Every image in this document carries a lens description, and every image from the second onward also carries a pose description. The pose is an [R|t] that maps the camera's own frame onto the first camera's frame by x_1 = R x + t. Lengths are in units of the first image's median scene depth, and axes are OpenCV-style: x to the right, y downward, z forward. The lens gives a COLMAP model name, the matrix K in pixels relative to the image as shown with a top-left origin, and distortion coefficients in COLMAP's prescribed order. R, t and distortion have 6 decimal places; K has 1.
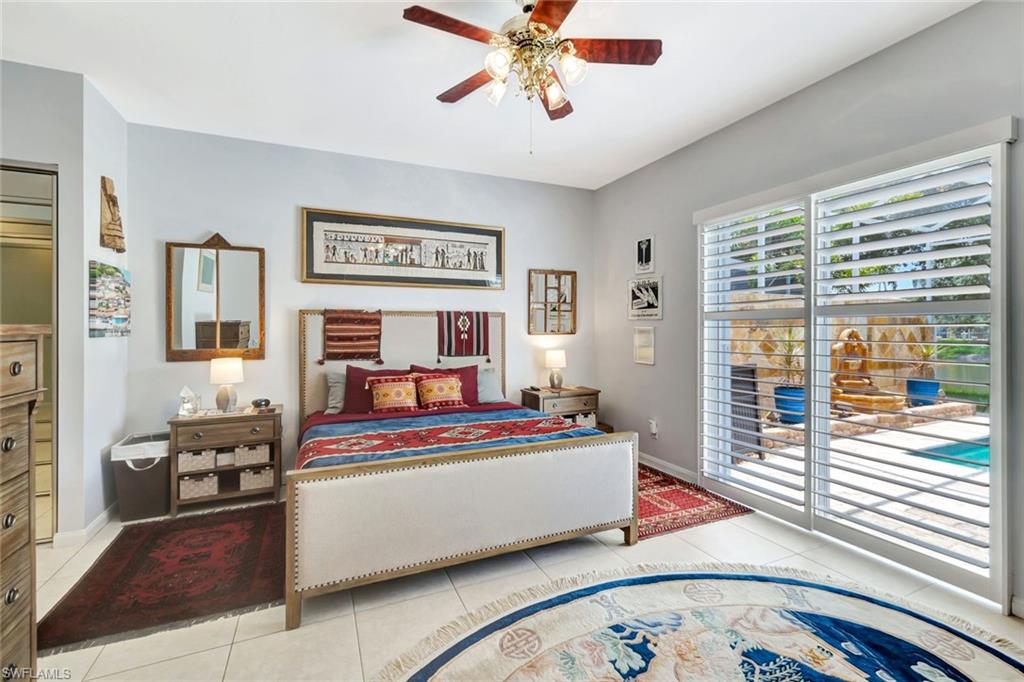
lens RADIAL K [[446.8, 0, 512.8], [0, 446.8, 334.0], [0, 0, 1]] dist [0.004124, 0.000093]
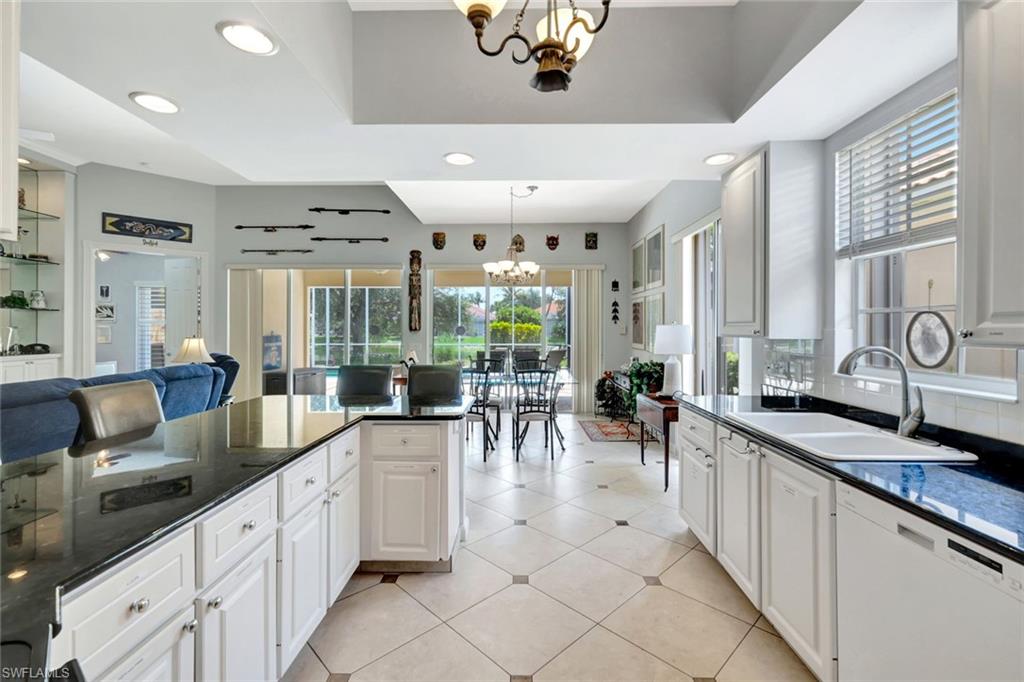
lens RADIAL K [[446.8, 0, 513.6], [0, 446.8, 330.3], [0, 0, 1]] dist [0.004124, 0.000093]
pose [[0.422875, -0.001259, 0.906187, -0.847809], [0.003000, 0.999996, -0.000011, 0.011958], [-0.906183, 0.002723, 0.422877, -1.740362]]
